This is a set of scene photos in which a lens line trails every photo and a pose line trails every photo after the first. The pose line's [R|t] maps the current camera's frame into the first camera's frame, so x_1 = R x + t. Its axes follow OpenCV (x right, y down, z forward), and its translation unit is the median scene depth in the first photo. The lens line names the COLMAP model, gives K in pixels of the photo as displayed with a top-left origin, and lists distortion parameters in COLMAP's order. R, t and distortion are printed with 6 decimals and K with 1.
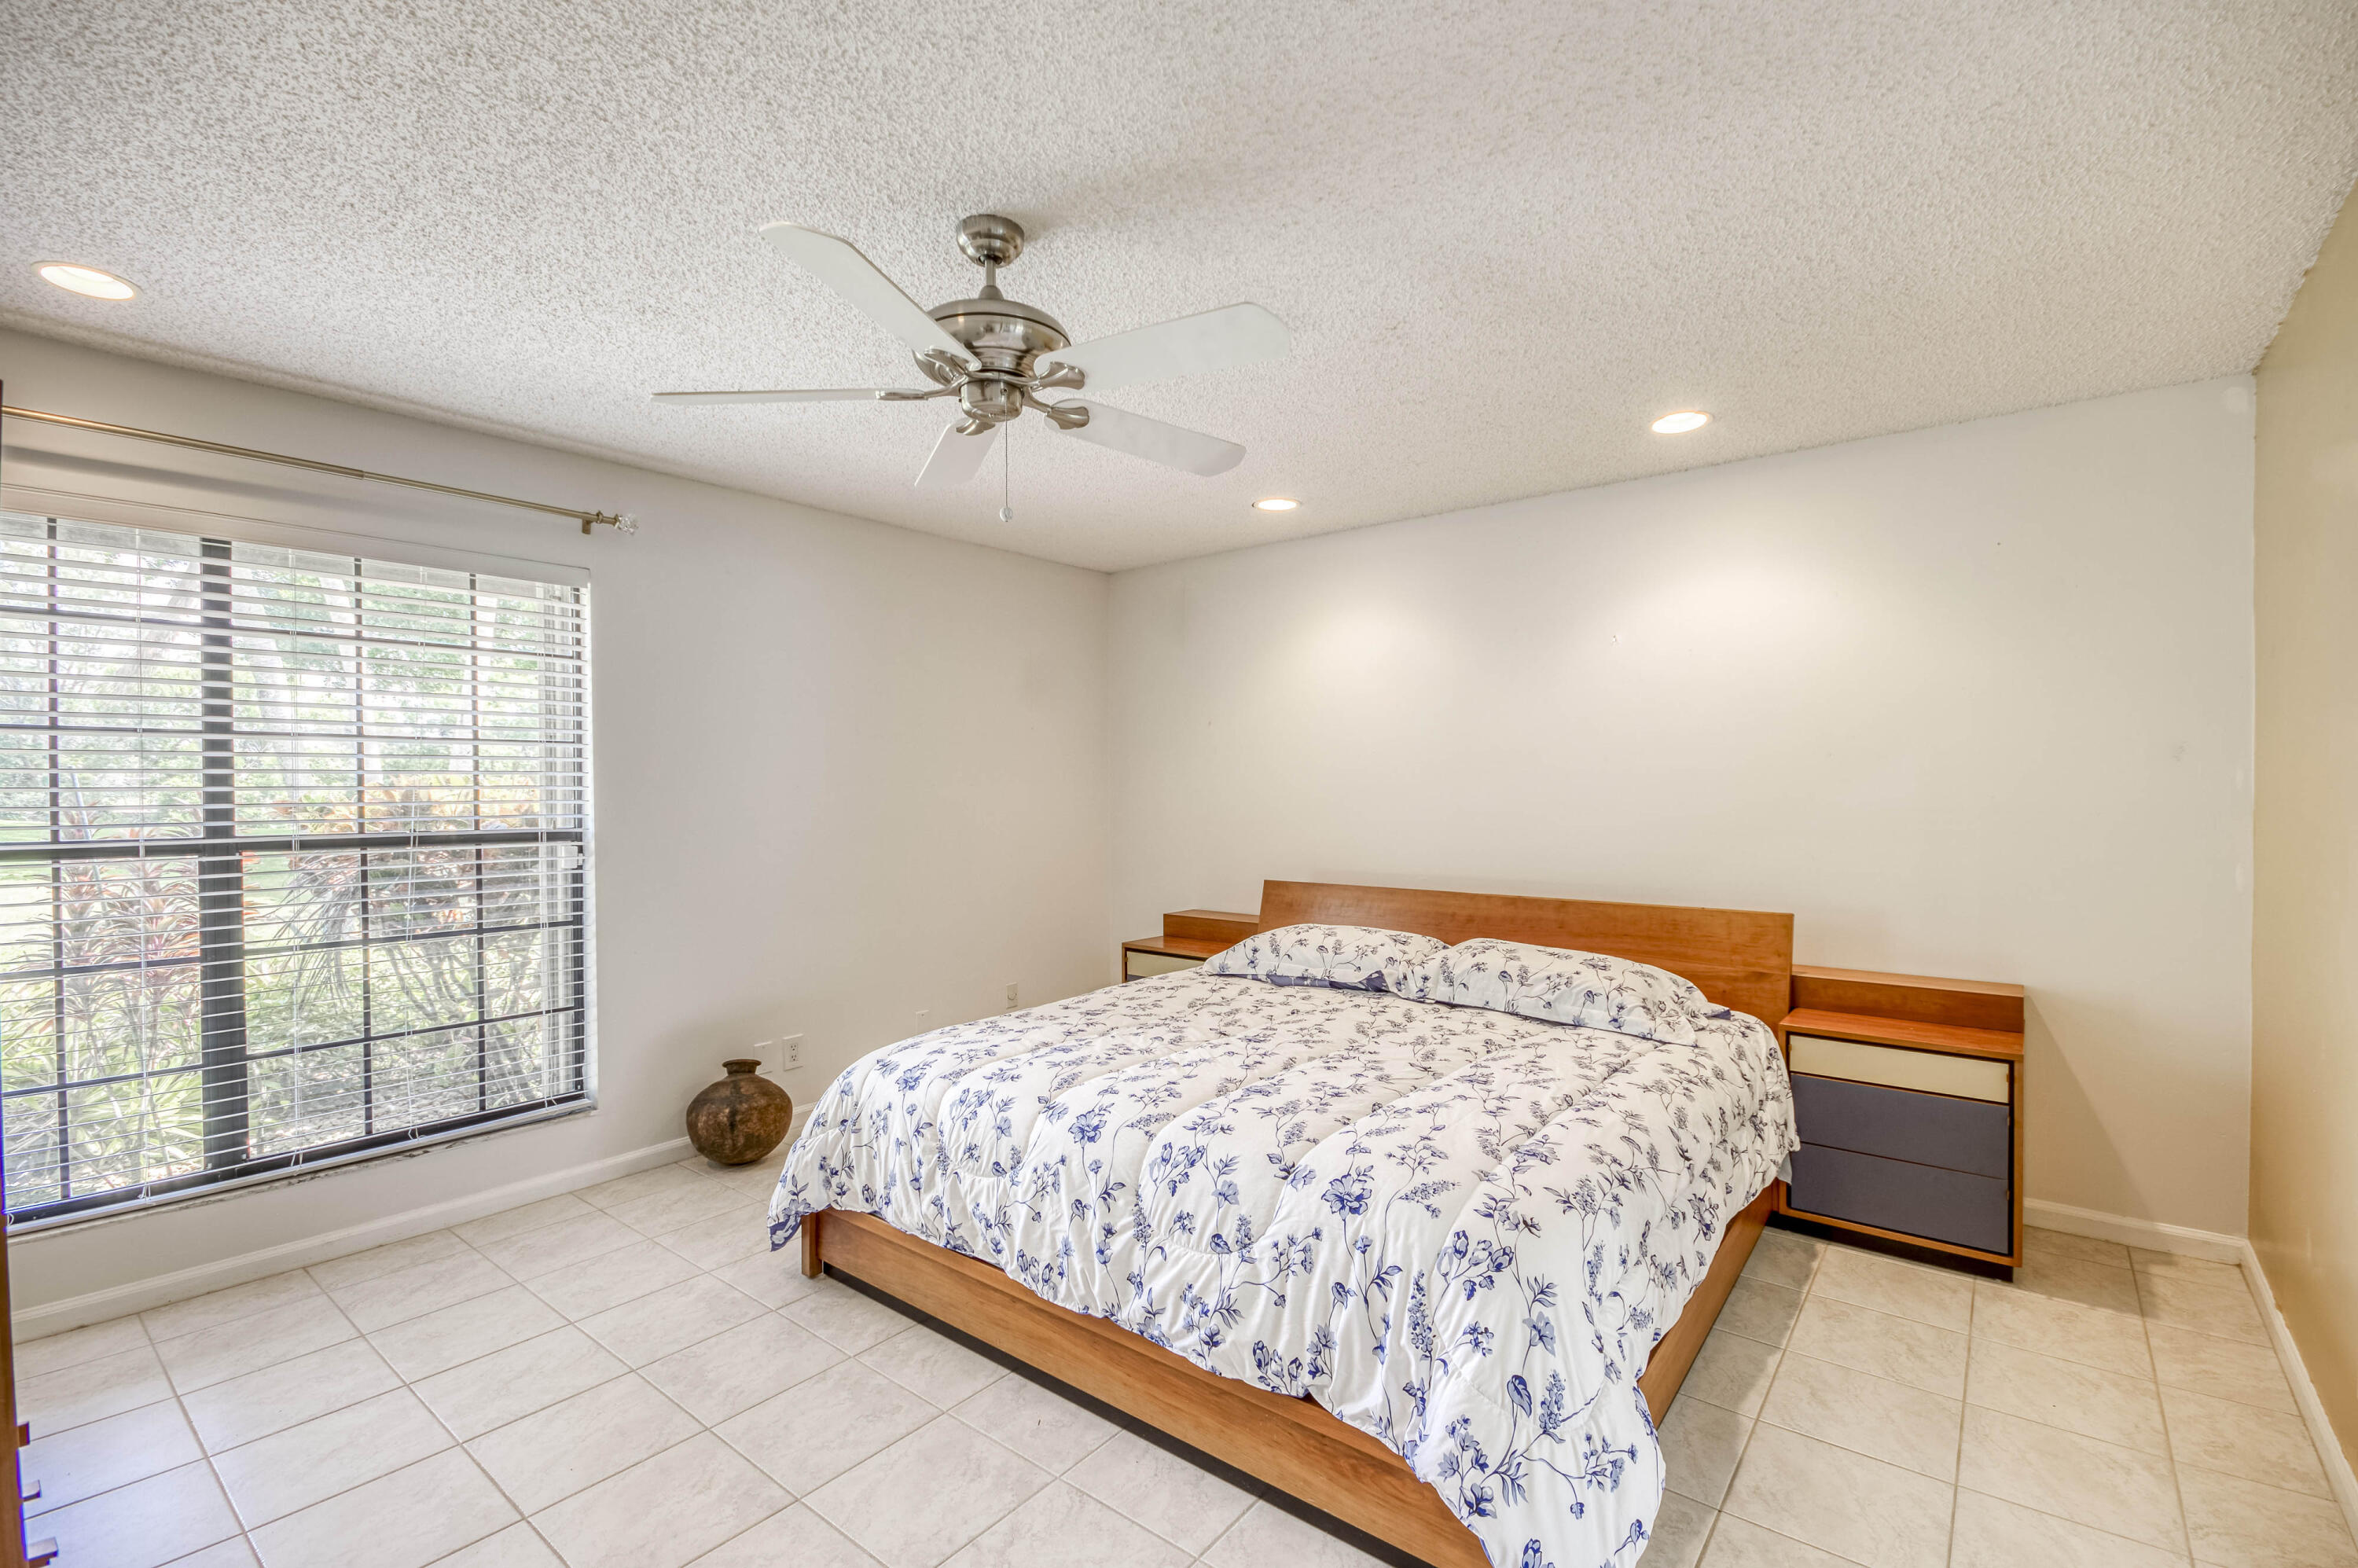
lens RADIAL K [[1053.6, 0, 1196.8], [0, 1053.6, 785.6], [0, 0, 1]] dist [-0.003878, -0.000181]
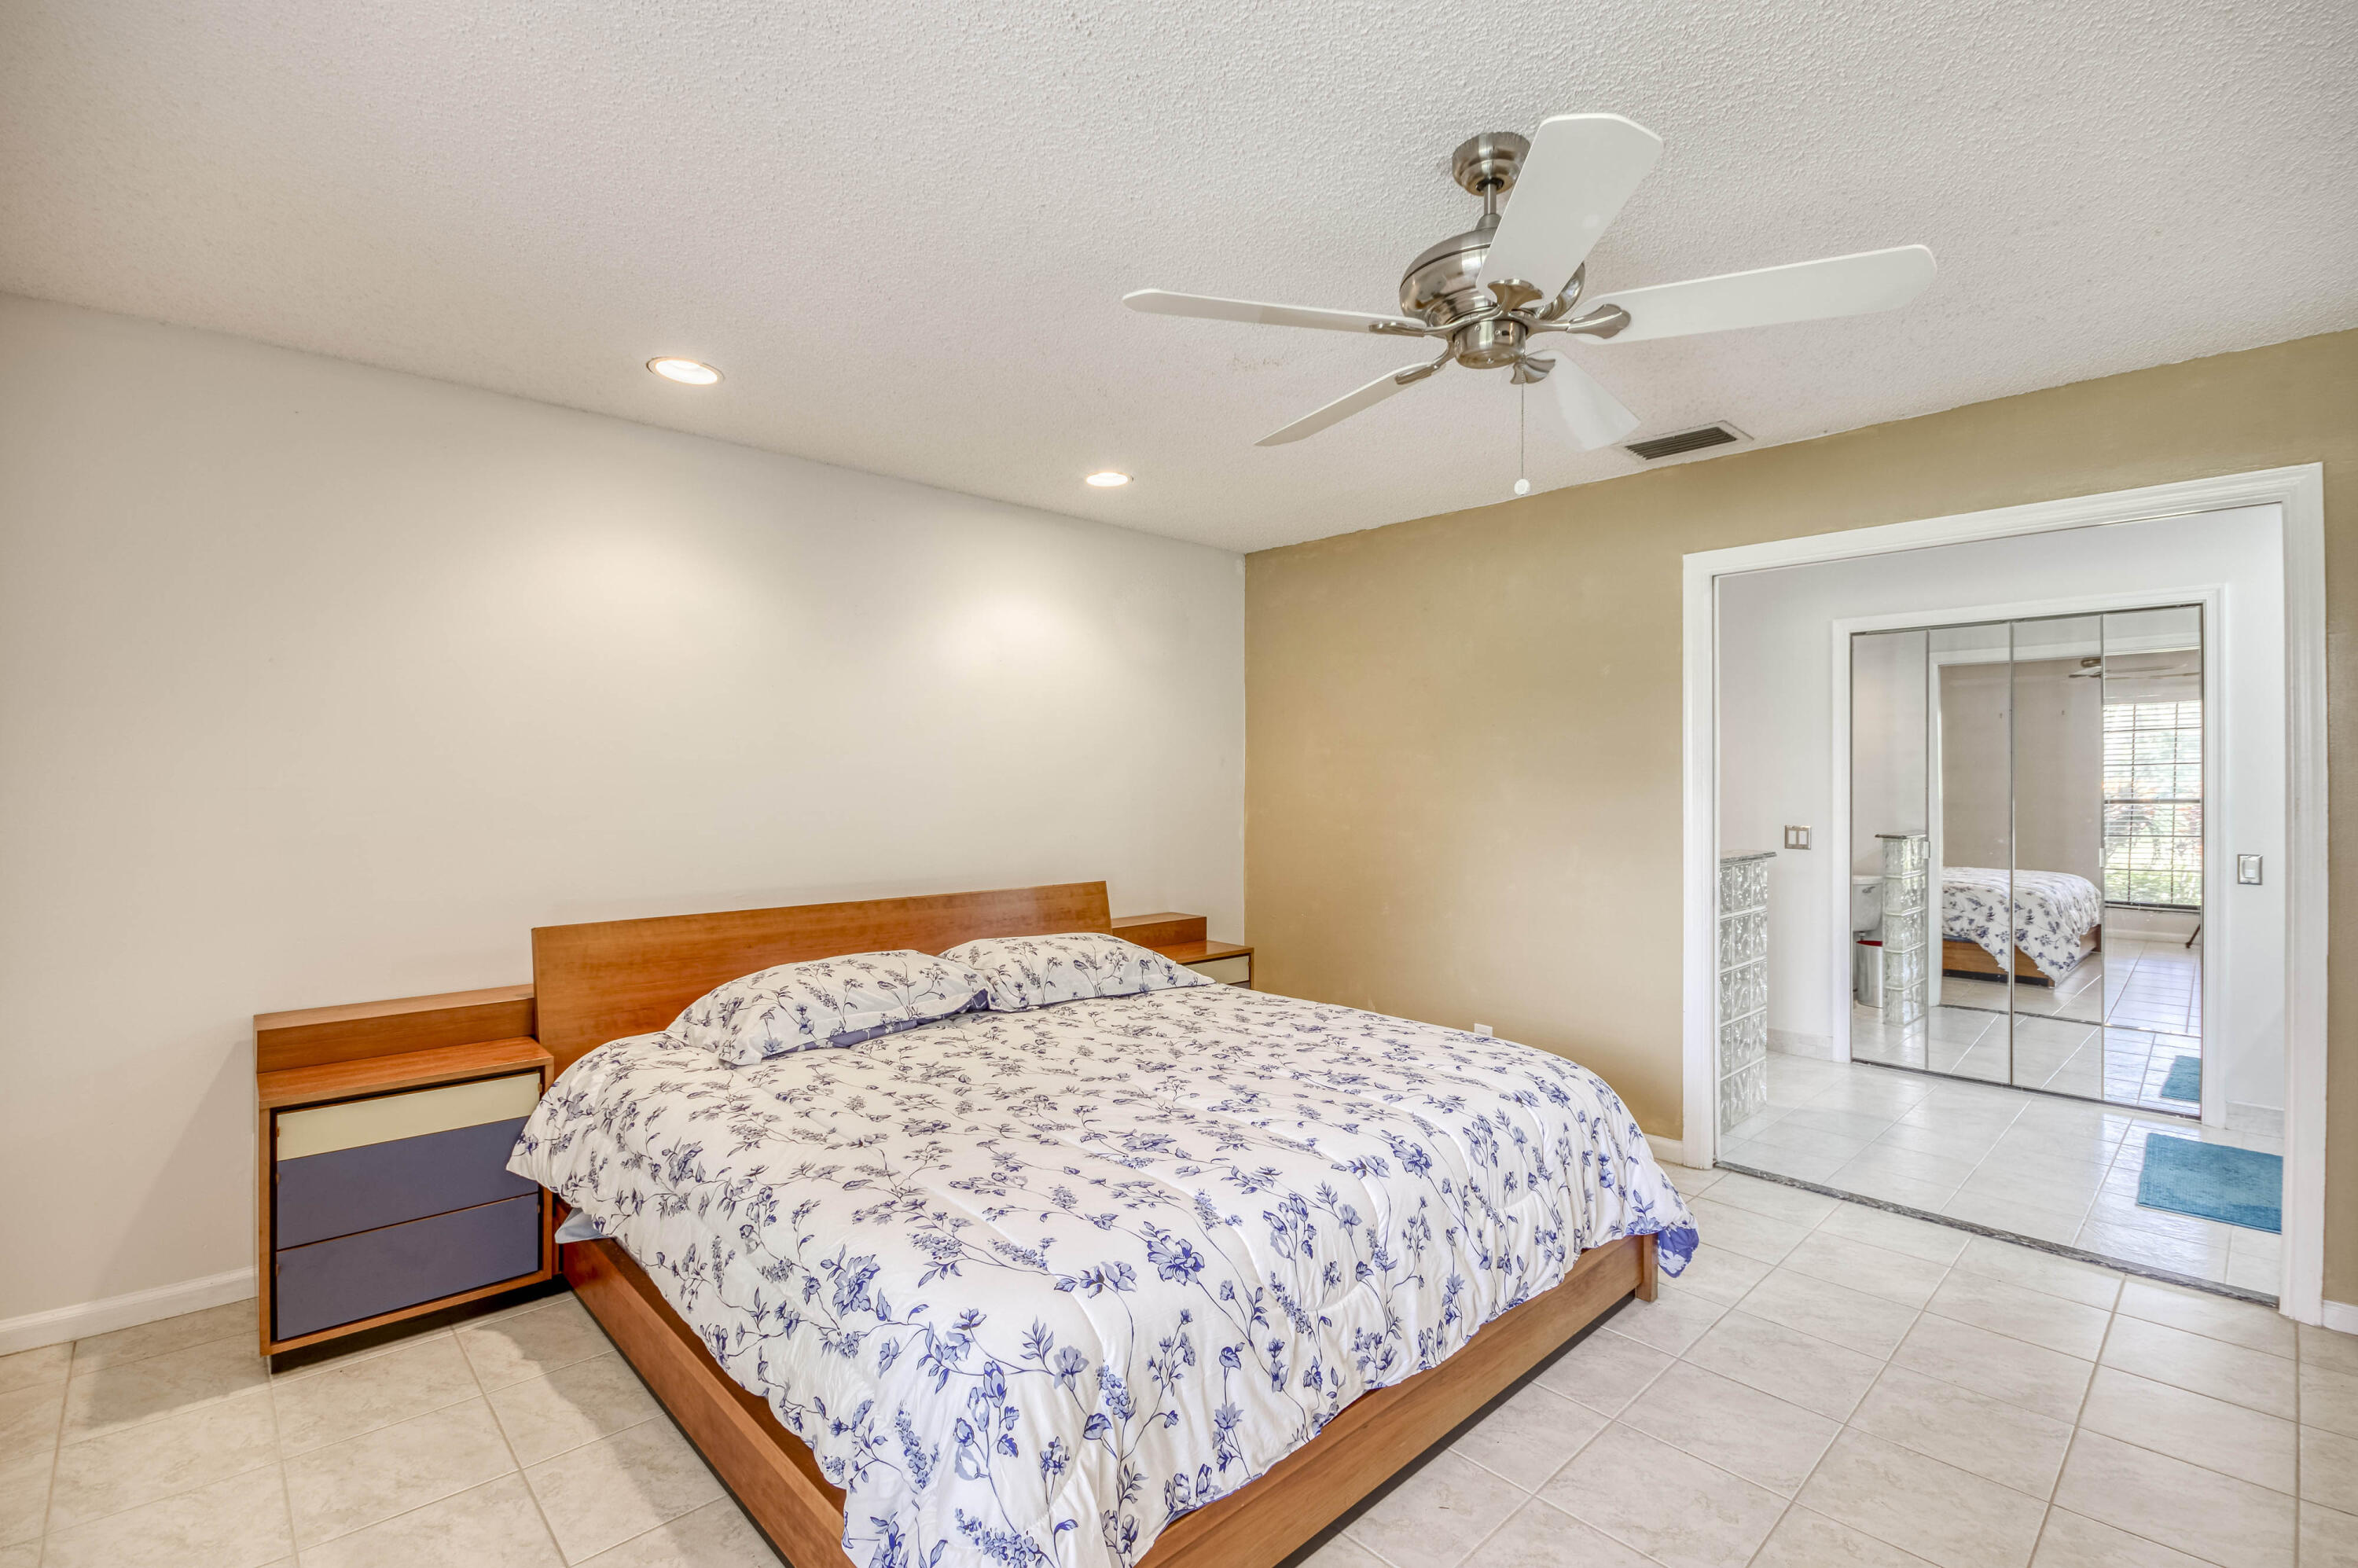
lens RADIAL K [[1053.6, 0, 1190.9], [0, 1053.6, 782.6], [0, 0, 1]] dist [-0.003878, -0.000181]
pose [[0.136486, 0.000928, 0.990642, -0.679573], [-0.003451, 0.999994, -0.000461, 0.001644], [-0.990636, -0.003356, 0.136488, 0.706091]]
